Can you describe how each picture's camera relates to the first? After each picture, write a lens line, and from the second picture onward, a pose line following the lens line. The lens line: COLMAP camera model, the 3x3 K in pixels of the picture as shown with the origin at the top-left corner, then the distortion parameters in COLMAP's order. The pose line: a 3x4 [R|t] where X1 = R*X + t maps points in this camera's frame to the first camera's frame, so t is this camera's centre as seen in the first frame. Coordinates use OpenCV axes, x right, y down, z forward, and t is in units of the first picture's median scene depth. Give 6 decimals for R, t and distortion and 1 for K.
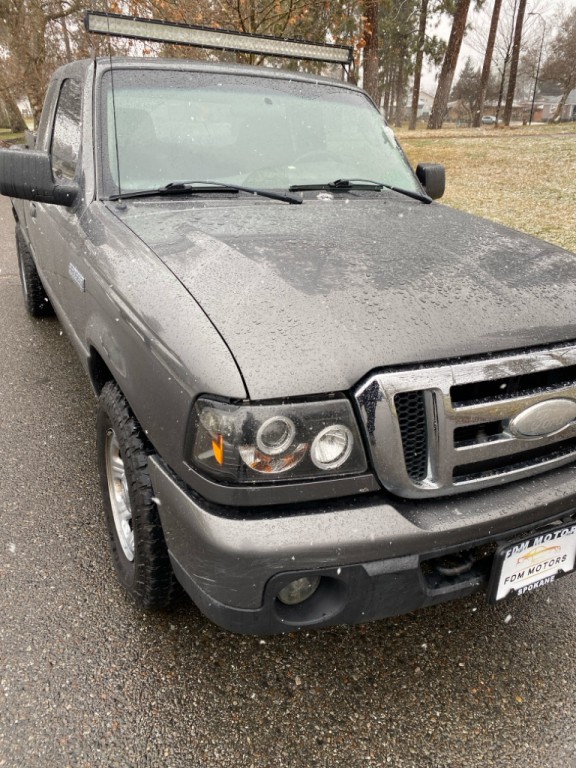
lens RADIAL K [[585.7, 0, 299.1], [0, 585.7, 375.3], [0, 0, 1]] dist [0.026575, -0.023445]
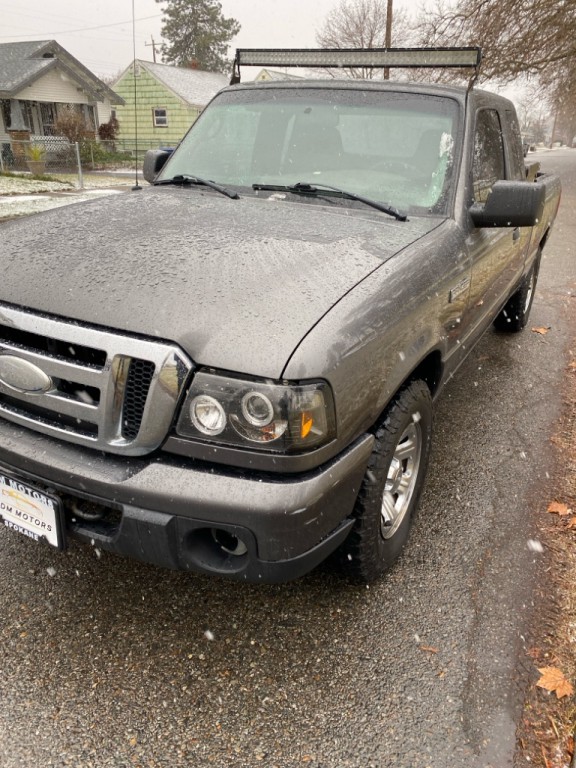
lens RADIAL K [[585.7, 0, 298.4], [0, 585.7, 376.2], [0, 0, 1]] dist [0.026575, -0.023445]
pose [[0.563412, 0.303638, -0.768356, 1.479900], [-0.340332, 0.932739, 0.119044, -0.220266], [0.752822, 0.194425, 0.628854, 0.659252]]
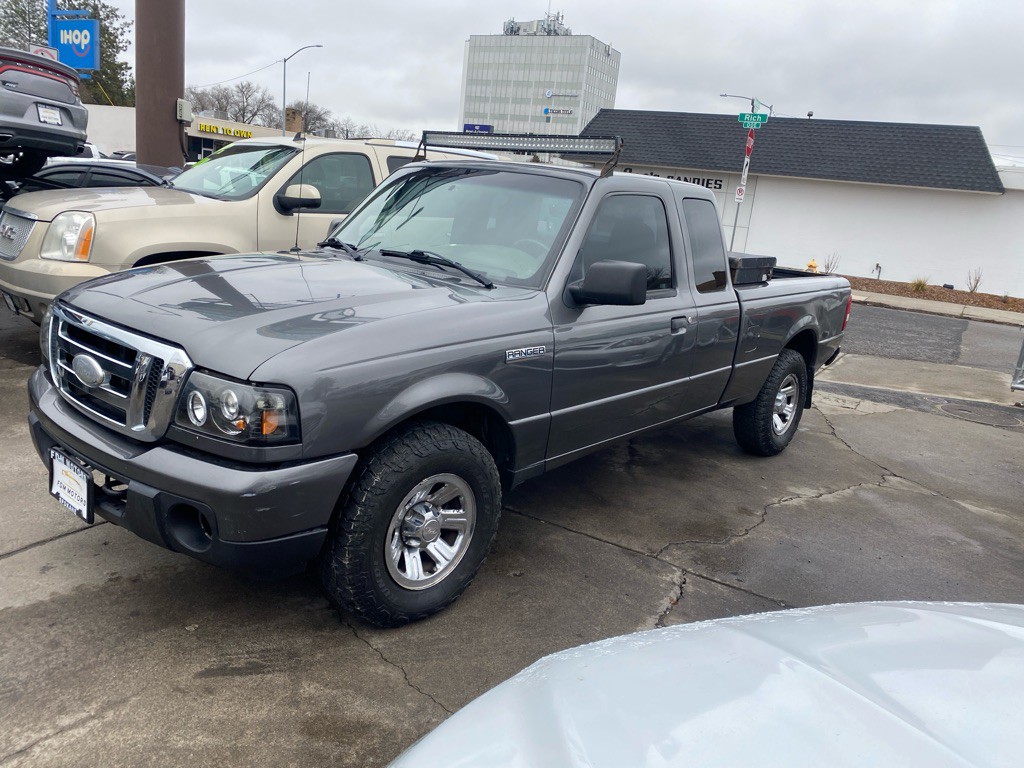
lens RADIAL K [[781.0, 0, 519.4], [0, 781.0, 388.5], [0, 0, 1]] dist [0.026575, -0.023445]
pose [[0.372247, 0.201431, -0.906012, 2.314401], [-0.430961, 0.902065, 0.023488, -0.342435], [0.822013, 0.381712, 0.422600, 1.010610]]
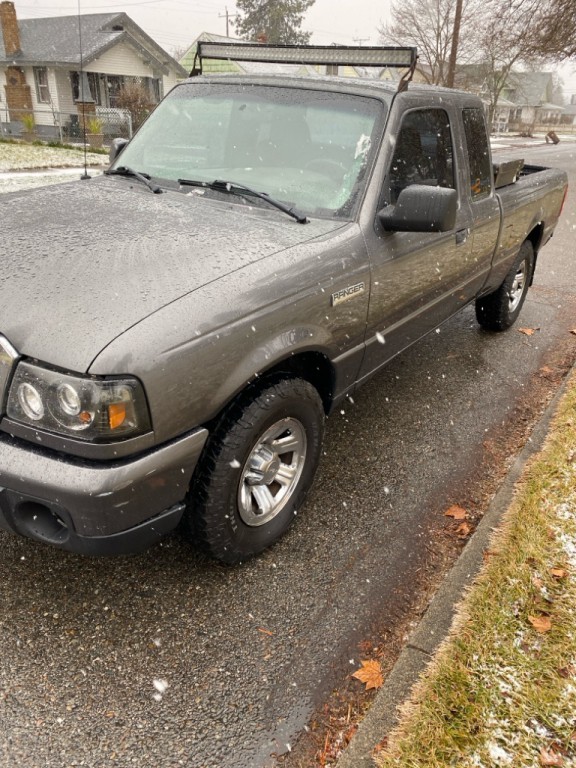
lens RADIAL K [[585.7, 0, 294.9], [0, 585.7, 378.2], [0, 0, 1]] dist [0.026575, -0.023445]
pose [[0.460533, 0.367969, -0.807780, 1.738435], [-0.385033, 0.902769, 0.191724, -0.418017], [0.799787, 0.222727, 0.557435, 0.938363]]
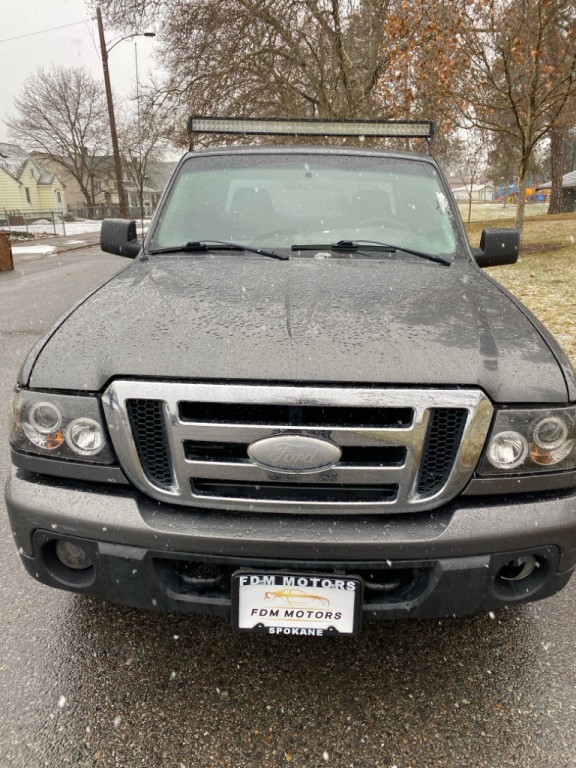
lens RADIAL K [[585.7, 0, 299.4], [0, 585.7, 383.6], [0, 0, 1]] dist [0.026575, -0.023445]
pose [[0.870548, 0.114685, -0.478533, 0.846119], [-0.169048, 0.982978, -0.071951, 0.022887], [0.462135, 0.143532, 0.875117, 0.095206]]
